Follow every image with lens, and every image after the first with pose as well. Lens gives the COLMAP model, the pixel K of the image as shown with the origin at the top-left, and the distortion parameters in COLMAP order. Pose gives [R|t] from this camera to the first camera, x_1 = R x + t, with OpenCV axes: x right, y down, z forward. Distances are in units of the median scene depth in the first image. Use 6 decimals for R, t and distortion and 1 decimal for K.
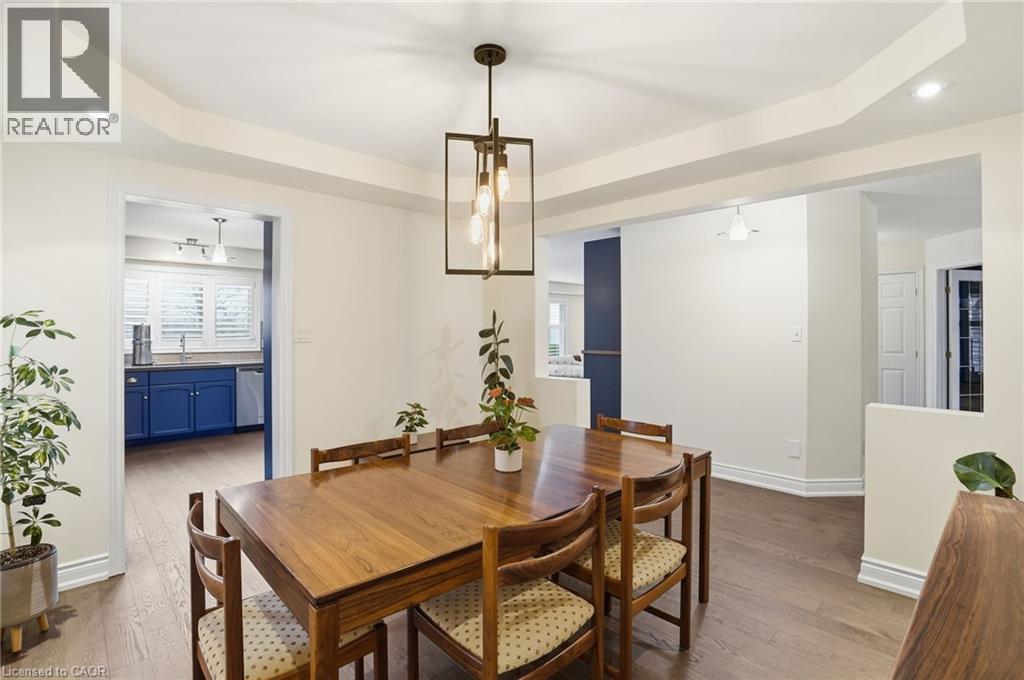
lens RADIAL K [[473.3, 0, 511.1], [0, 473.3, 329.5], [0, 0, 1]] dist [-0.046634, 0.008710]
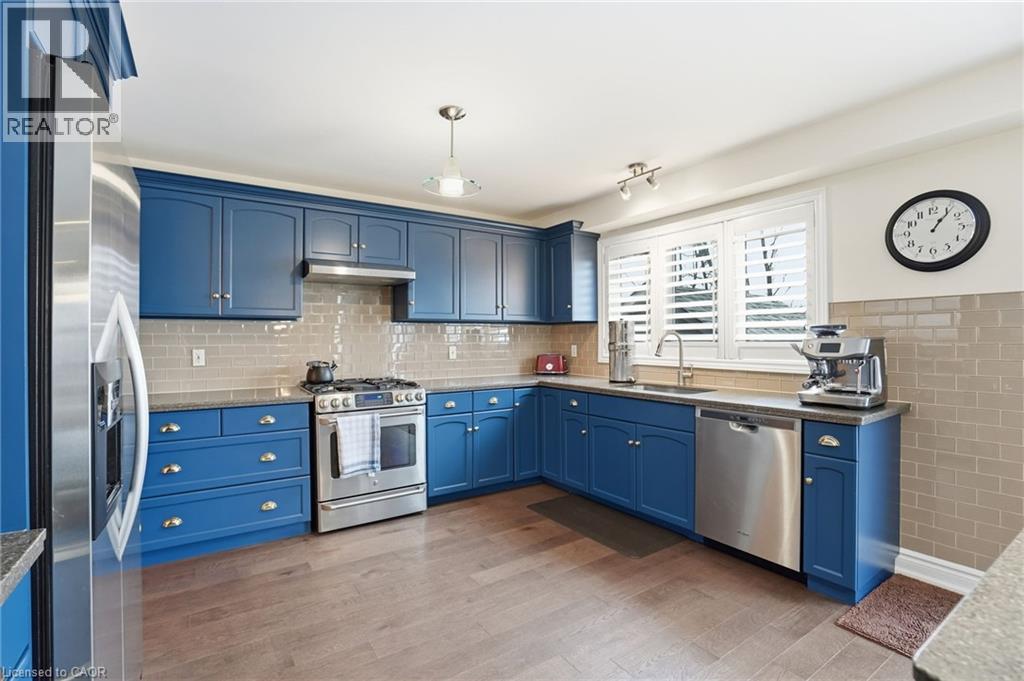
lens RADIAL K [[473.3, 0, 508.3], [0, 473.3, 335.4], [0, 0, 1]] dist [-0.046634, 0.008710]
pose [[-0.181445, -0.004649, -0.983390, -0.100393], [0.006373, 0.999962, -0.005903, 0.012818], [0.983380, -0.007338, -0.181408, 0.945663]]
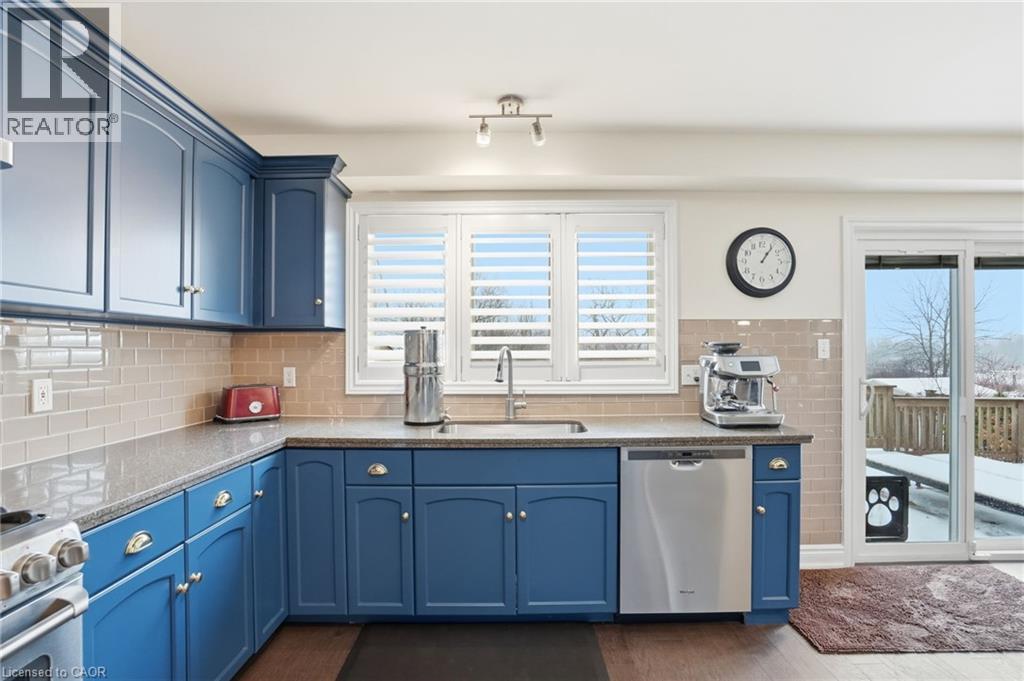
lens RADIAL K [[473.3, 0, 501.3], [0, 473.3, 347.8], [0, 0, 1]] dist [-0.046634, 0.008710]
pose [[0.713214, -0.005687, -0.700924, -0.425755], [0.003886, 0.999984, -0.004160, 0.008339], [0.700936, 0.000243, 0.713224, 0.718929]]
